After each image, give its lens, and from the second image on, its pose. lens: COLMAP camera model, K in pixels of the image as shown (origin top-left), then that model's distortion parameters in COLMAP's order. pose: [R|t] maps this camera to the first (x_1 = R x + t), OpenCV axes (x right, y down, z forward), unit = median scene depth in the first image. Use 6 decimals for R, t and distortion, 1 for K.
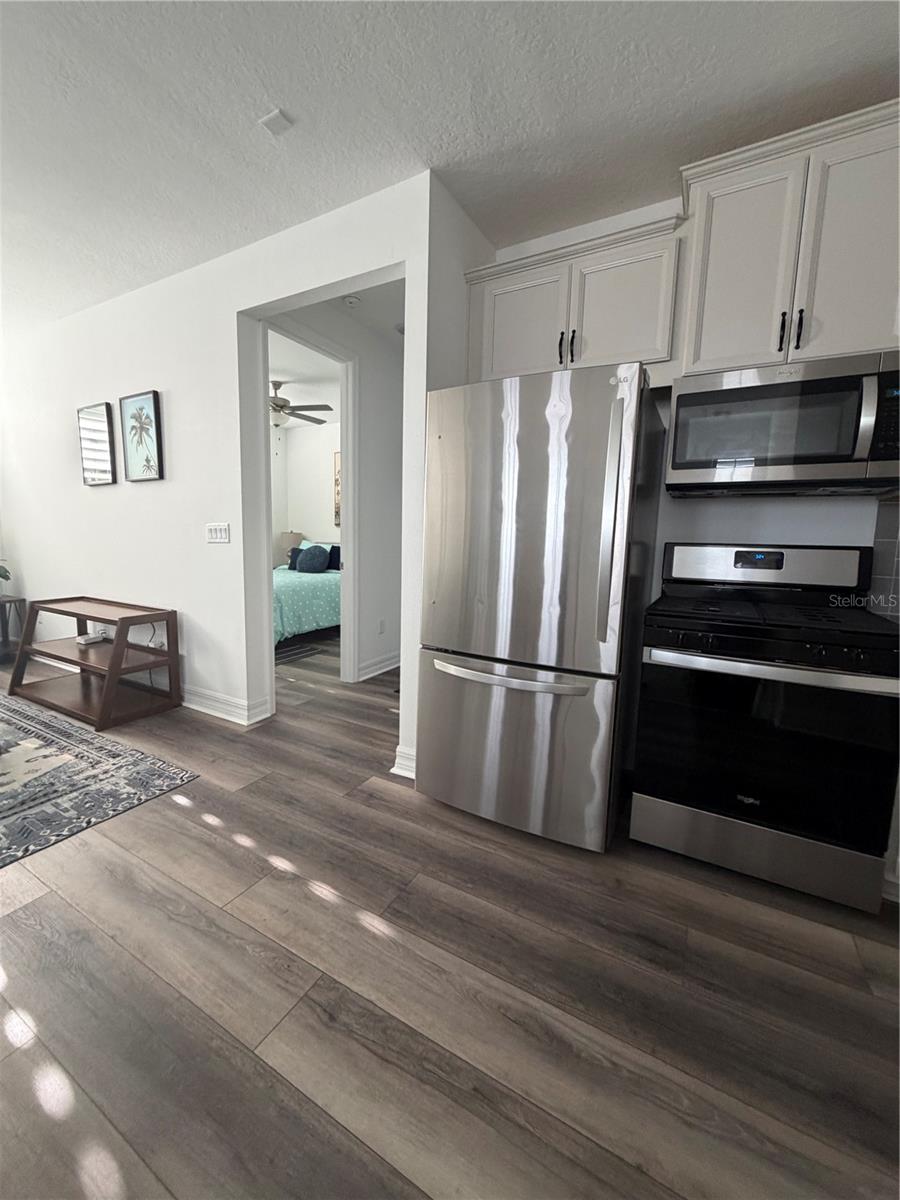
lens RADIAL K [[476.4, 0, 450.0], [0, 476.4, 593.5], [0, 0, 1]] dist [-0.000862, 0.000044]
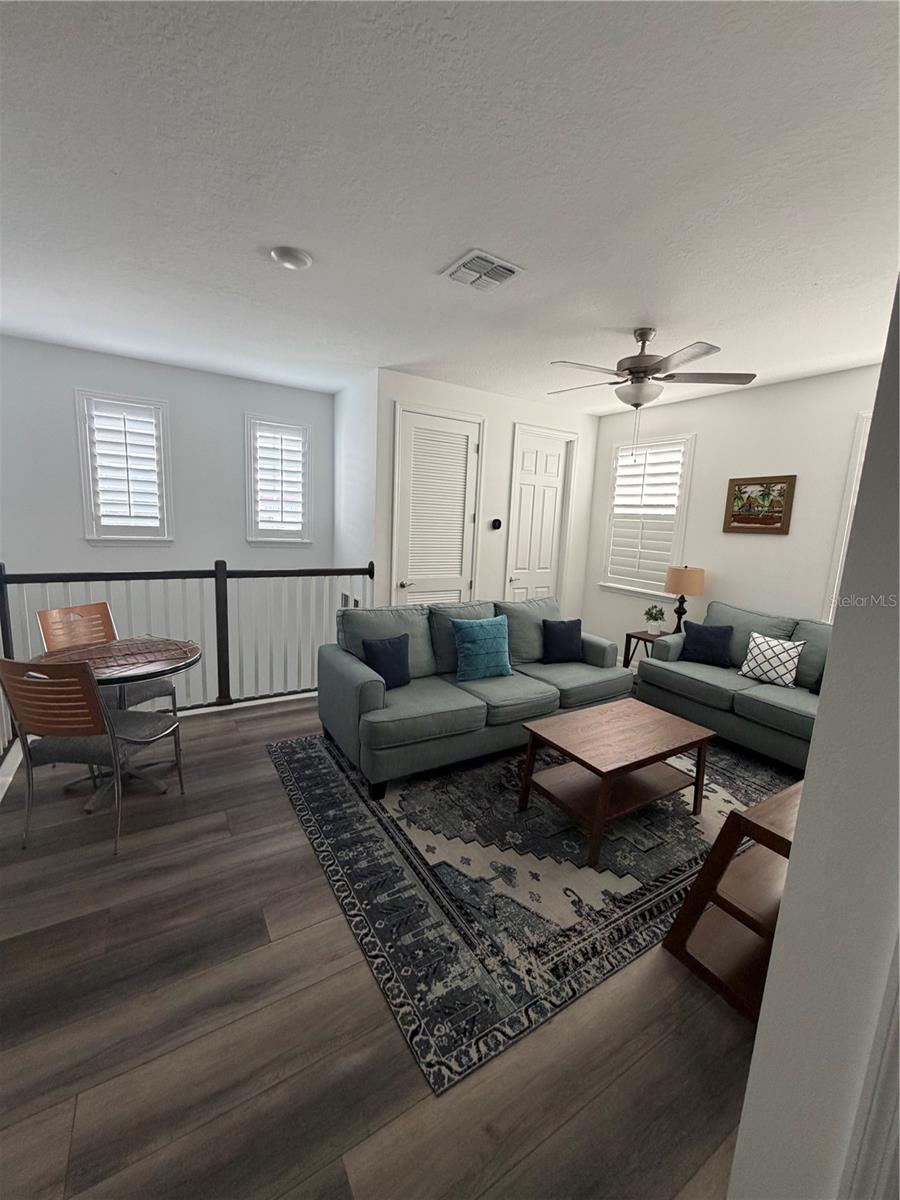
lens RADIAL K [[476.4, 0, 449.5], [0, 476.4, 595.2], [0, 0, 1]] dist [-0.000862, 0.000044]
pose [[-0.488065, 0.094389, -0.867688, -0.110335], [-0.162402, 0.966953, 0.196536, -0.321565], [0.857565, 0.236837, -0.456607, 1.210611]]
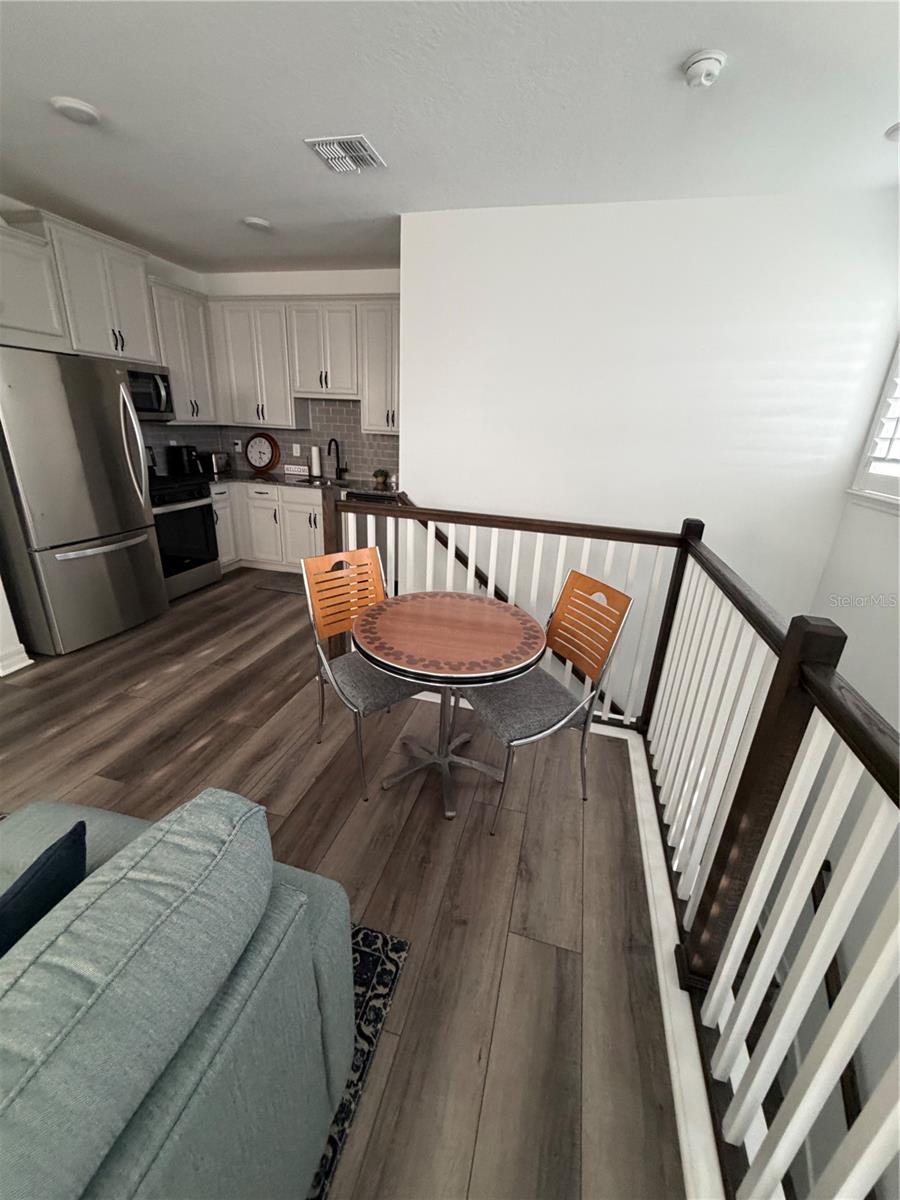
lens RADIAL K [[476.4, 0, 450.8], [0, 476.4, 594.1], [0, 0, 1]] dist [-0.000862, 0.000044]
pose [[-0.244444, -0.363420, 0.898984, -1.515324], [0.064063, 0.919031, 0.388944, -0.211320], [-0.967545, 0.152667, -0.201370, 0.163866]]
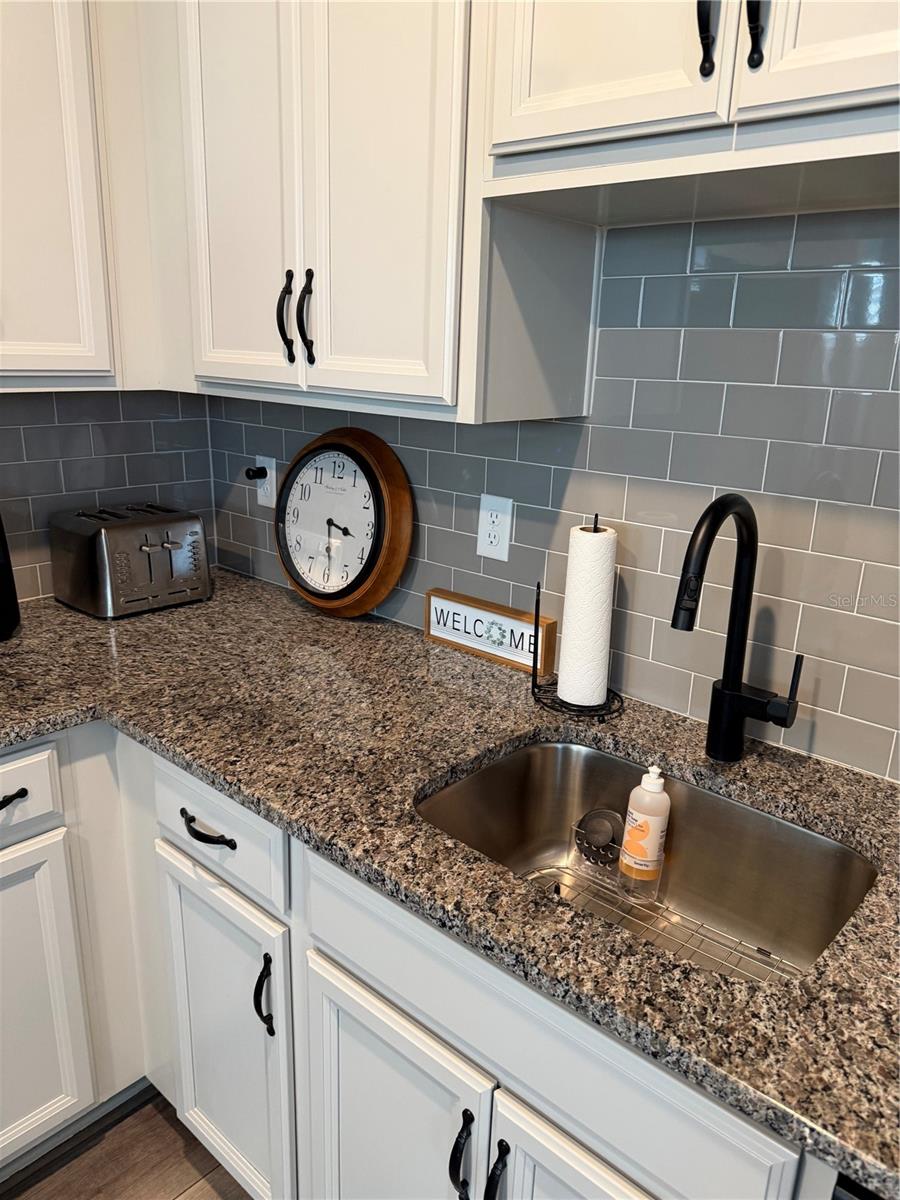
lens RADIAL K [[853.4, 0, 457.8], [0, 853.4, 609.3], [0, 0, 1]] dist [0.025038, -0.034654]
pose [[0.219793, -0.299301, 0.928499, 0.280157], [0.090595, 0.953922, 0.286051, -0.150180], [-0.971331, 0.021246, 0.236780, 0.174268]]
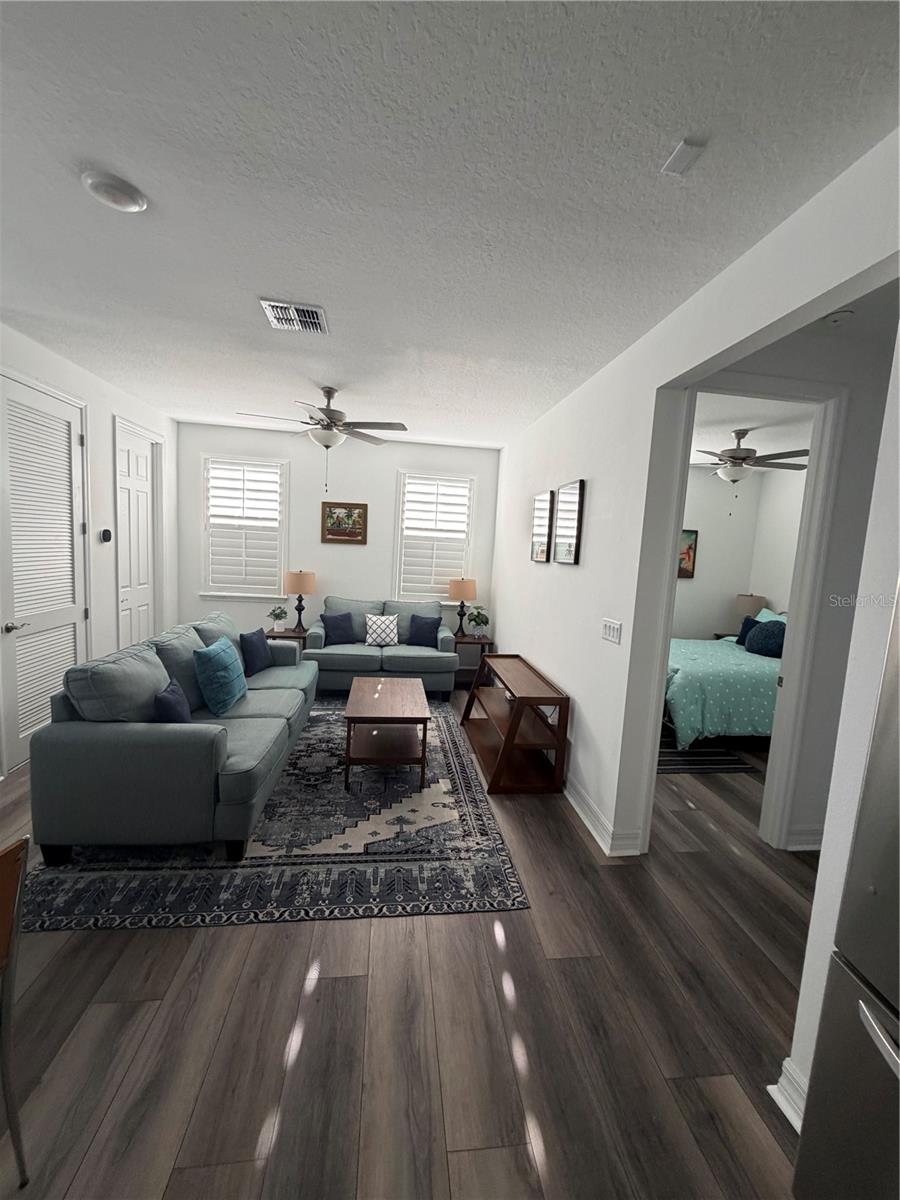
lens RADIAL K [[476.4, 0, 450.7], [0, 476.4, 593.5], [0, 0, 1]] dist [-0.000862, 0.000044]
pose [[0.592294, 0.091294, -0.800533, 0.071096], [-0.139693, 0.990149, 0.009562, -0.222078], [0.793520, 0.106165, 0.599213, 0.279400]]
